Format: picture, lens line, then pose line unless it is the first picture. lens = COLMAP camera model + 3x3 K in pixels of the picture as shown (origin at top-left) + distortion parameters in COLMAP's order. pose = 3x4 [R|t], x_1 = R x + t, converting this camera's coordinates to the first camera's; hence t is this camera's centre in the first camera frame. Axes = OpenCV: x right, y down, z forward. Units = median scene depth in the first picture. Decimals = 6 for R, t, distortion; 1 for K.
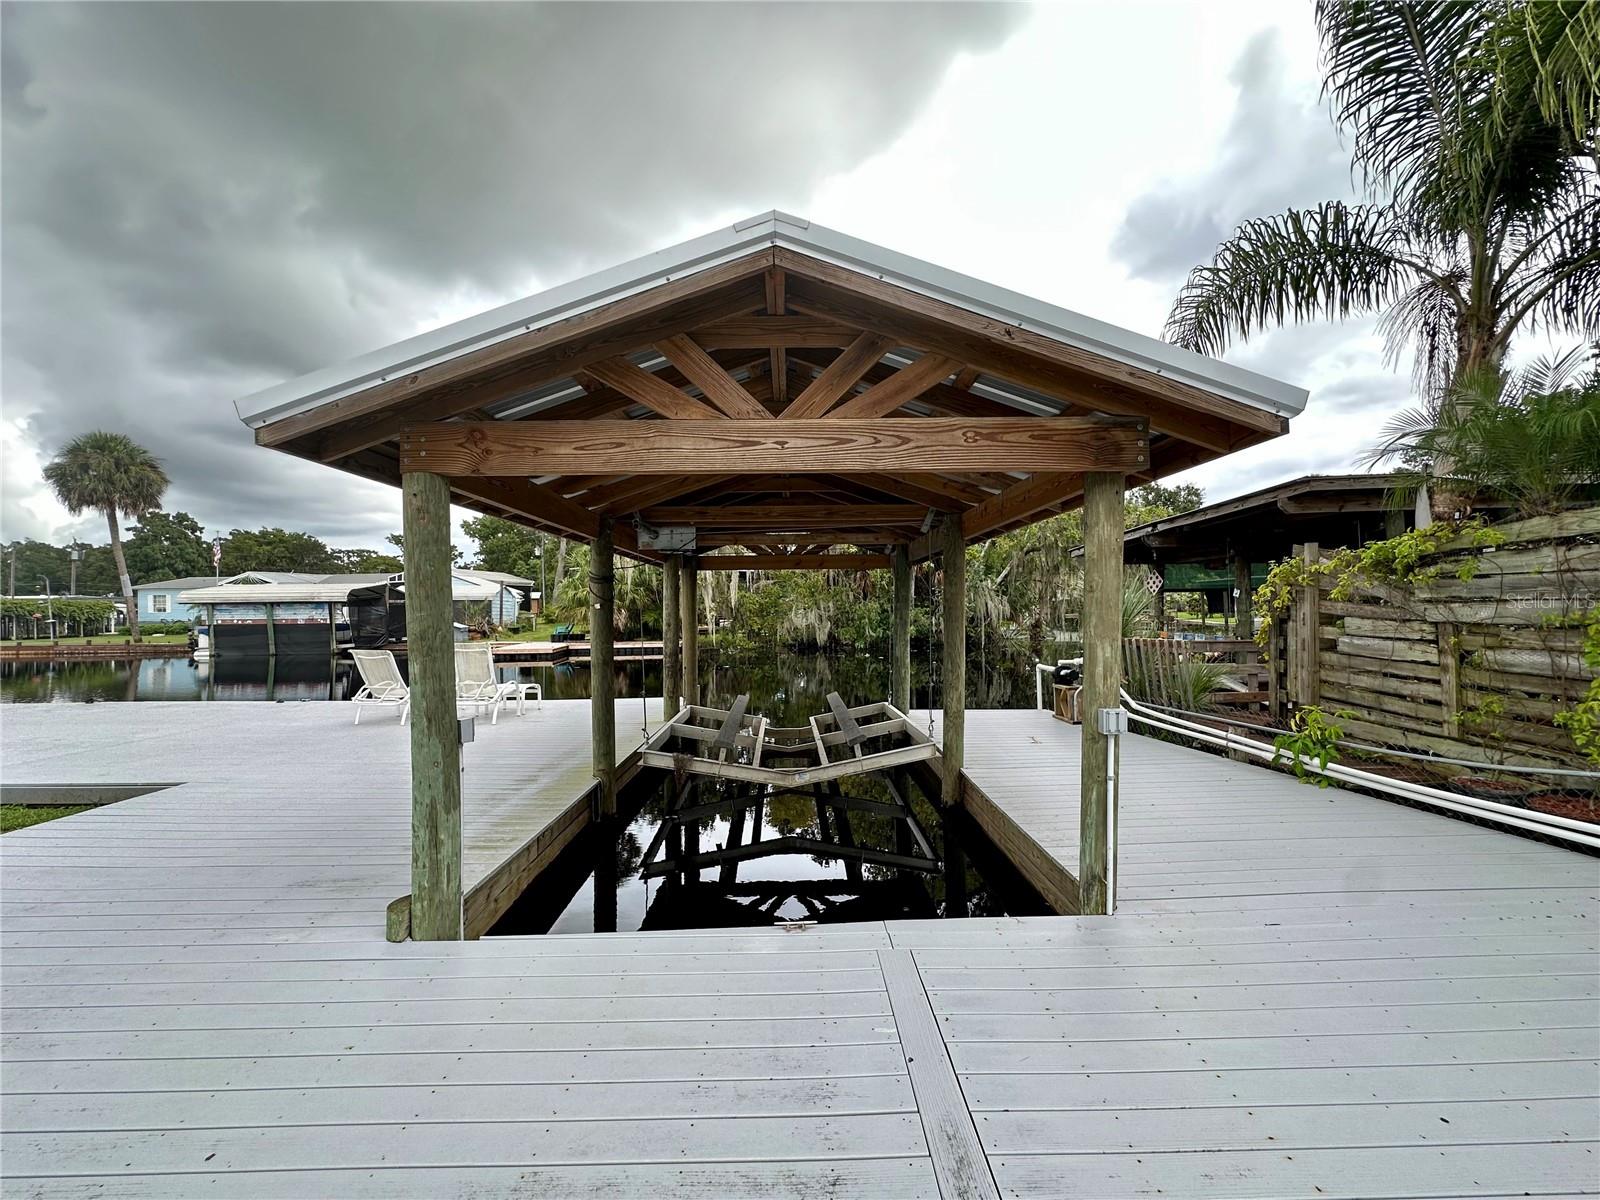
lens RADIAL K [[637.1, 0, 800.8], [0, 637.1, 600.5], [0, 0, 1]] dist [-0.004323, 0.000841]
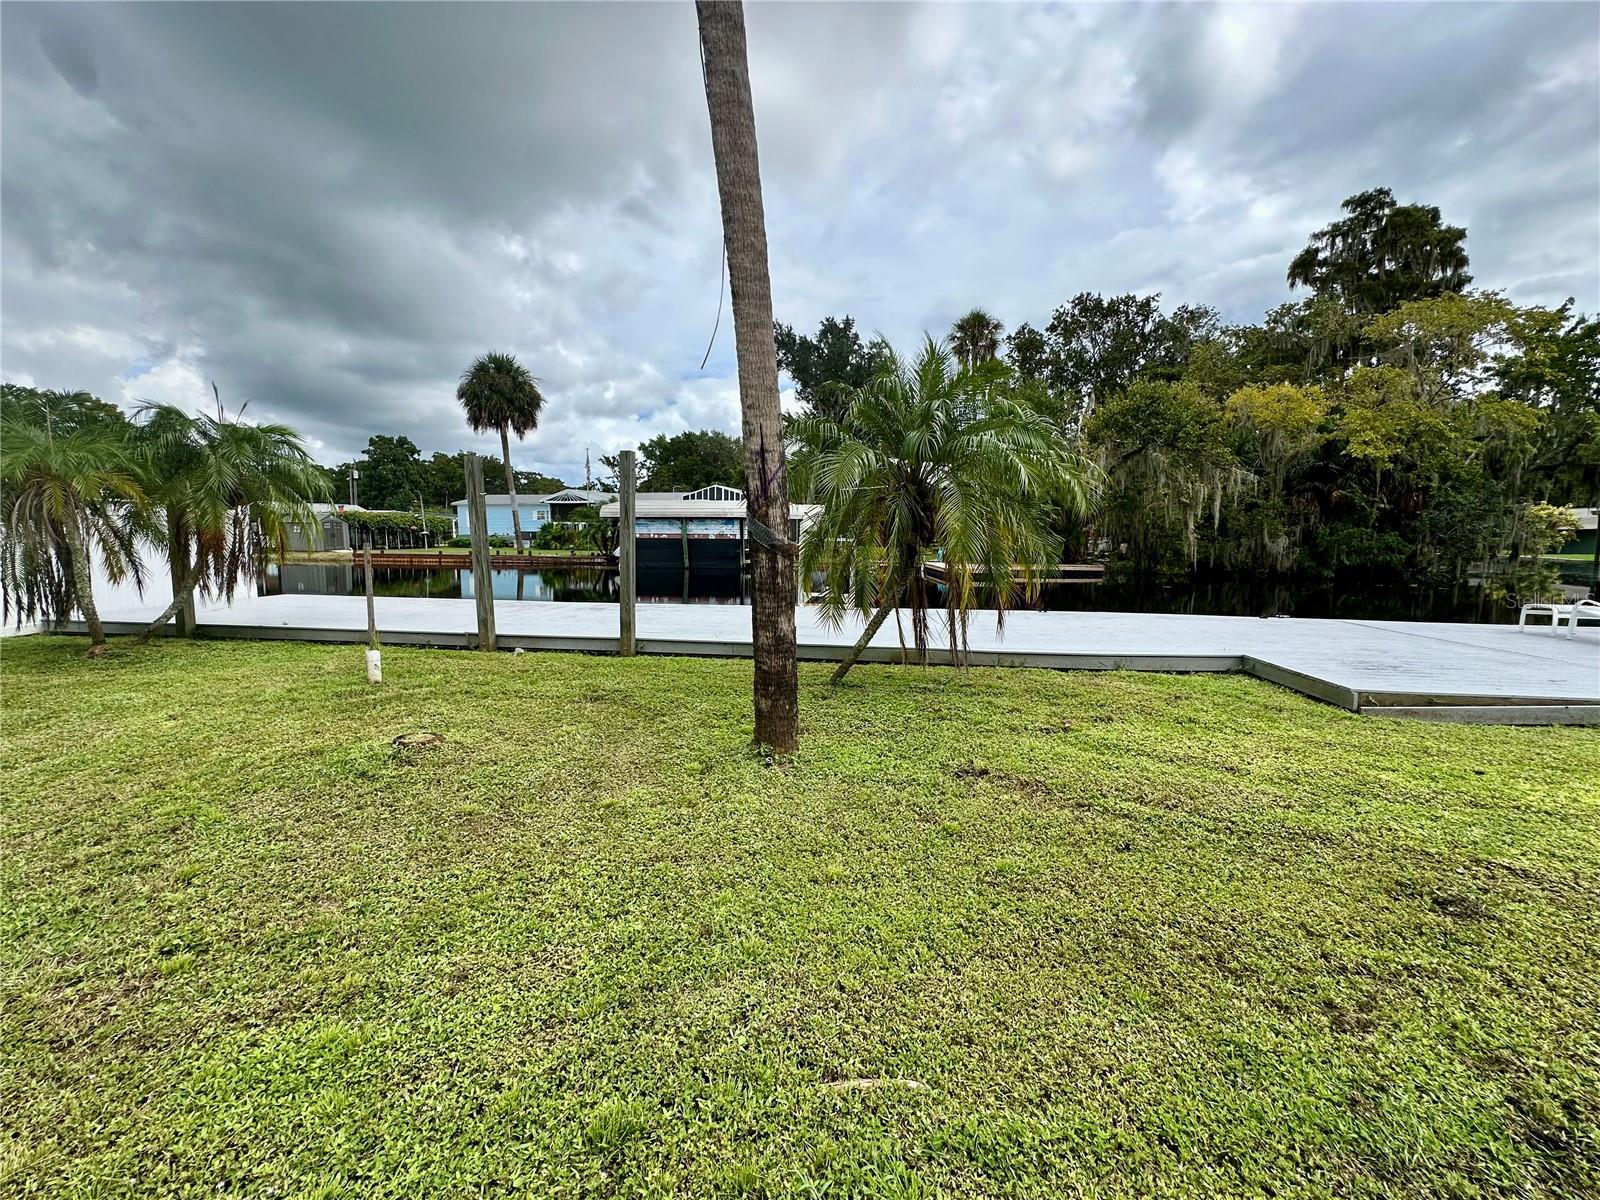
lens RADIAL K [[637.1, 0, 800.8], [0, 637.1, 600.5], [0, 0, 1]] dist [-0.004323, 0.000841]
pose [[0.988391, 0.033680, -0.148155, -2.289953], [-0.016396, 0.993070, 0.116376, 0.062953], [0.151047, -0.112596, 0.982093, -0.025140]]
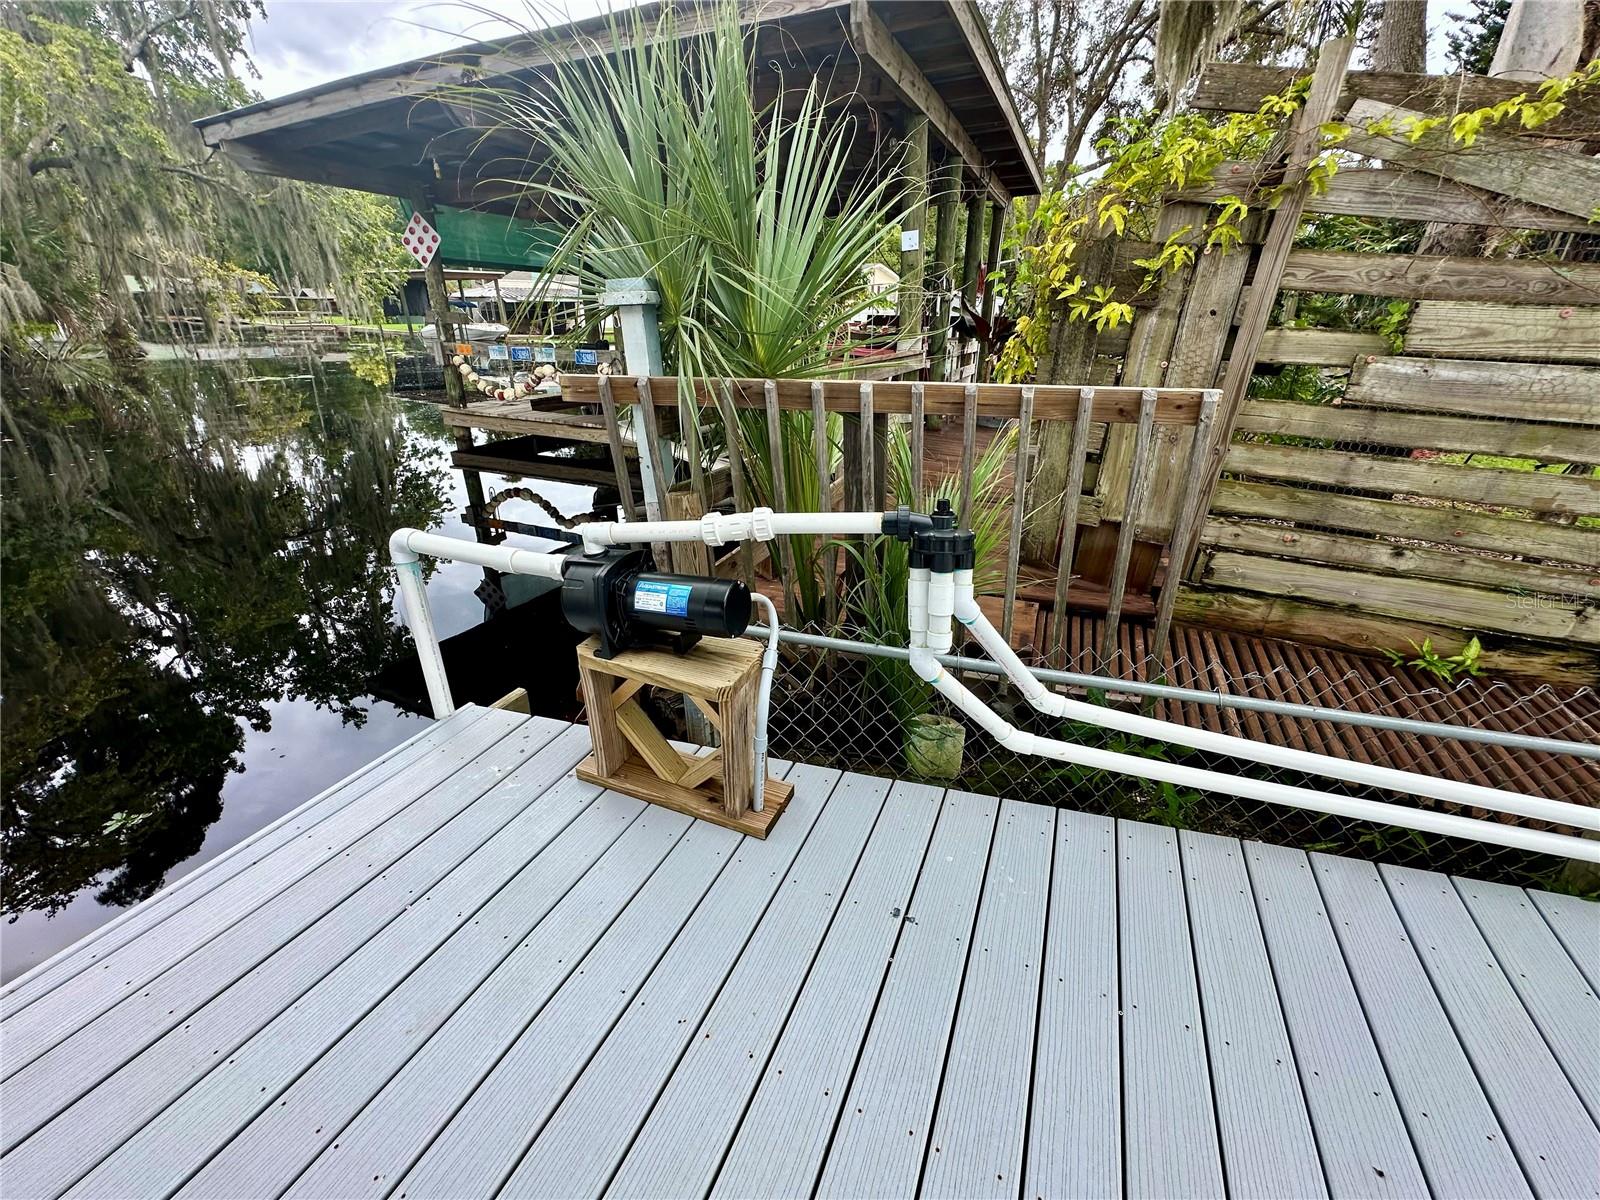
lens RADIAL K [[637.1, 0, 800.8], [0, 637.1, 600.5], [0, 0, 1]] dist [-0.004323, 0.000841]
pose [[0.407142, -0.352895, 0.842437, 0.361351], [-0.035920, 0.915445, 0.400837, 0.050761], [-0.912658, -0.193458, 0.360040, 1.176525]]
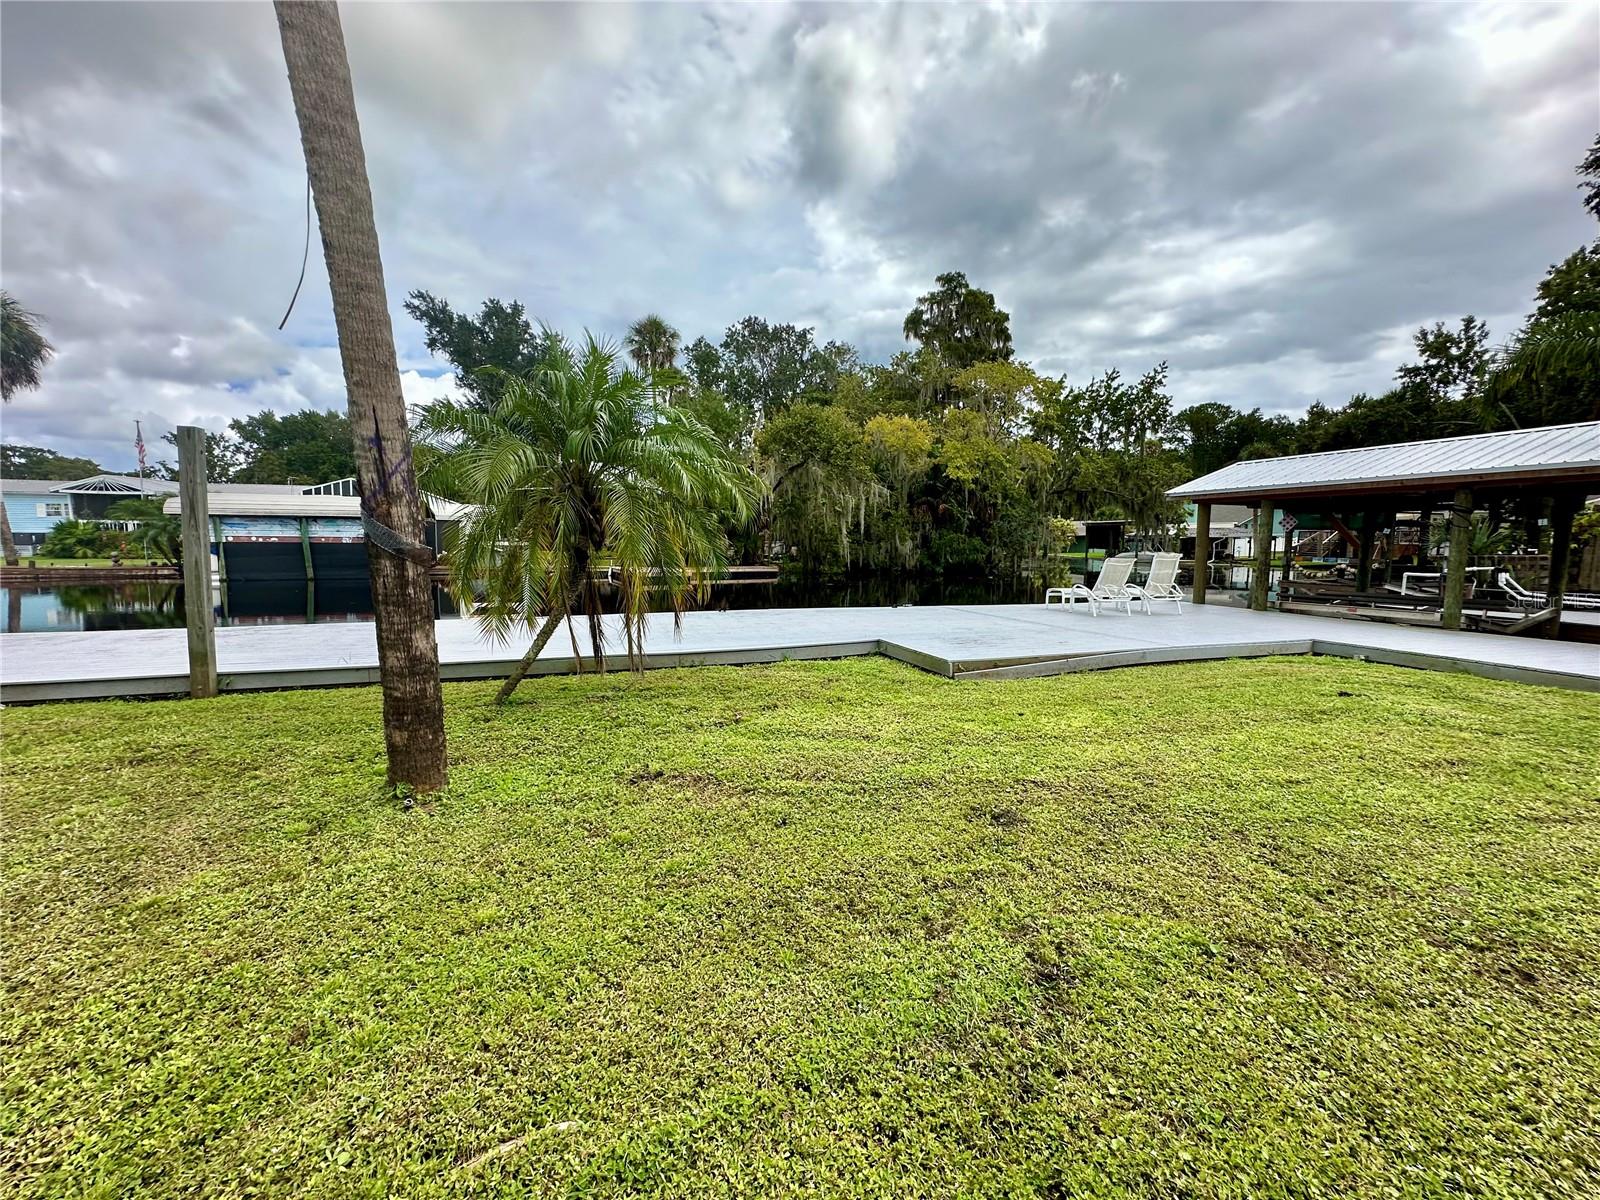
lens RADIAL K [[637.1, 0, 800.8], [0, 637.1, 600.5], [0, 0, 1]] dist [-0.004323, 0.000841]
pose [[0.947854, -0.010606, 0.318530, -2.265394], [-0.022816, 0.994624, 0.101011, 0.062996], [-0.317888, -0.103011, 0.942516, -0.021615]]
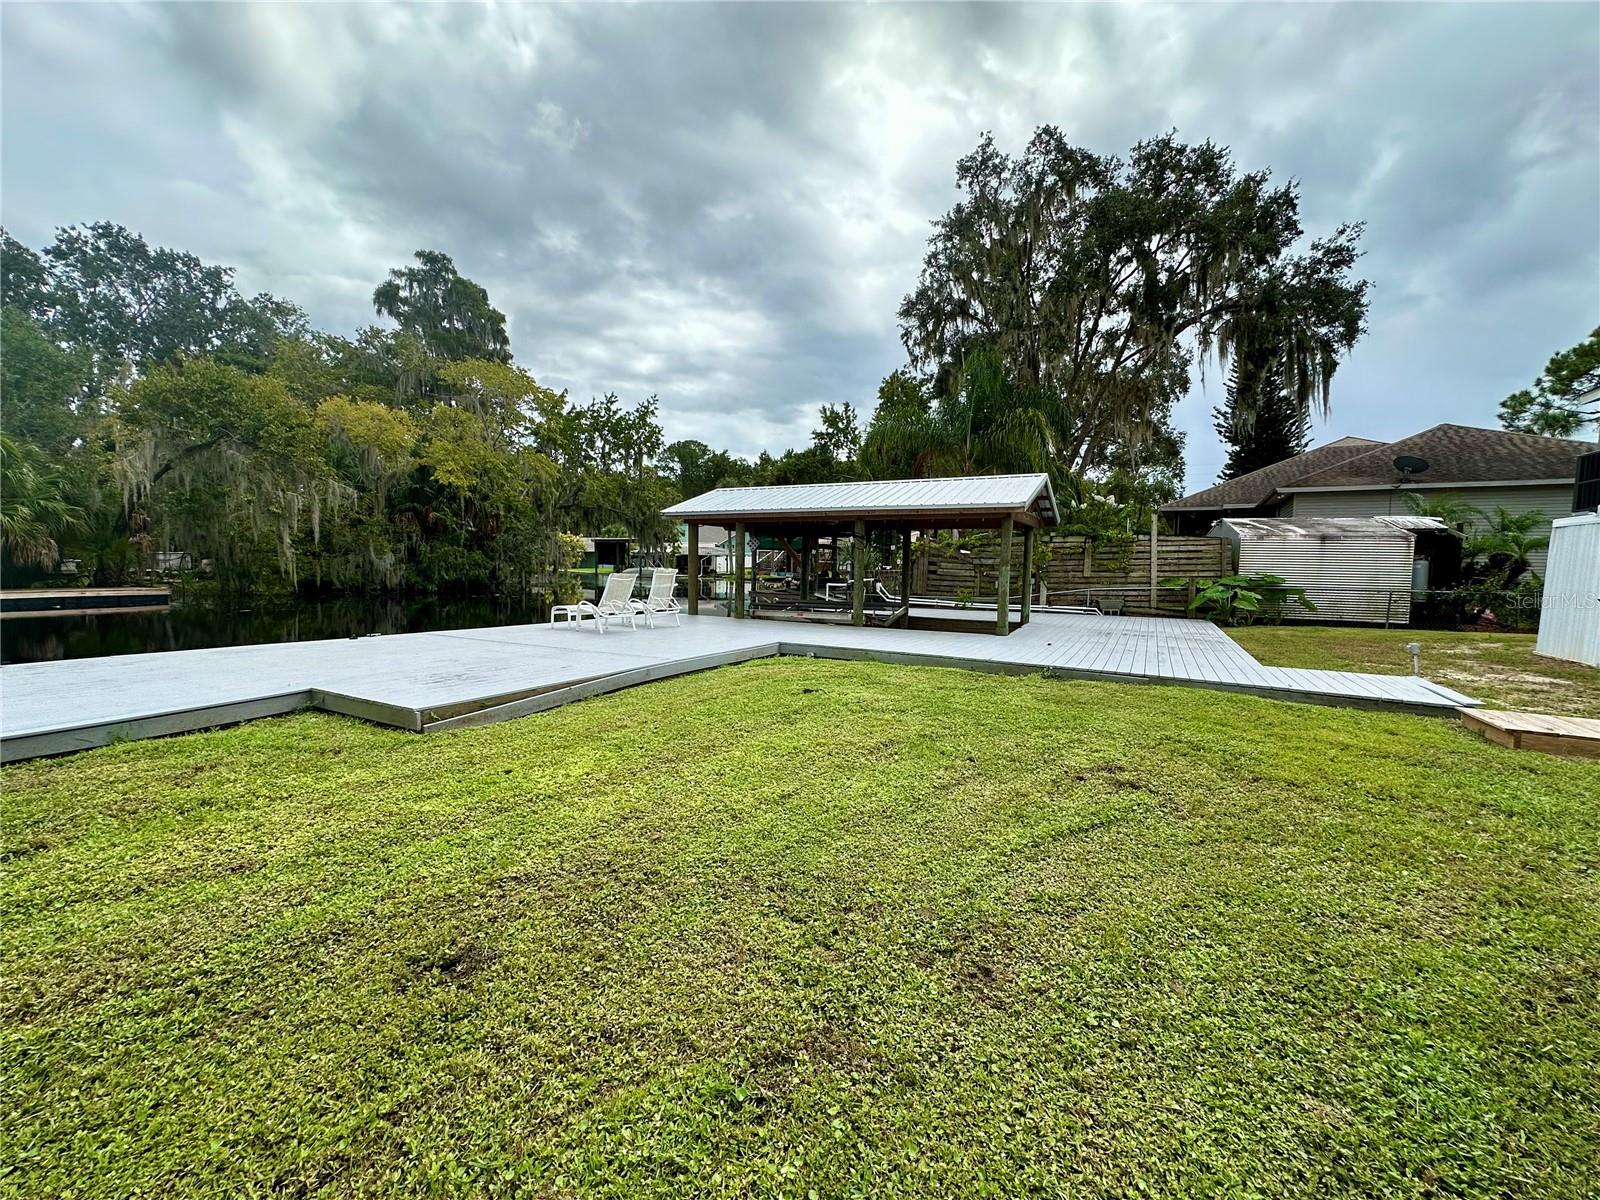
lens RADIAL K [[637.1, 0, 800.8], [0, 637.1, 600.5], [0, 0, 1]] dist [-0.004323, 0.000841]
pose [[0.494211, -0.029658, 0.868836, -2.150697], [-0.035637, 0.997887, 0.054335, 0.065833], [-0.868611, -0.057816, 0.492109, 0.076183]]
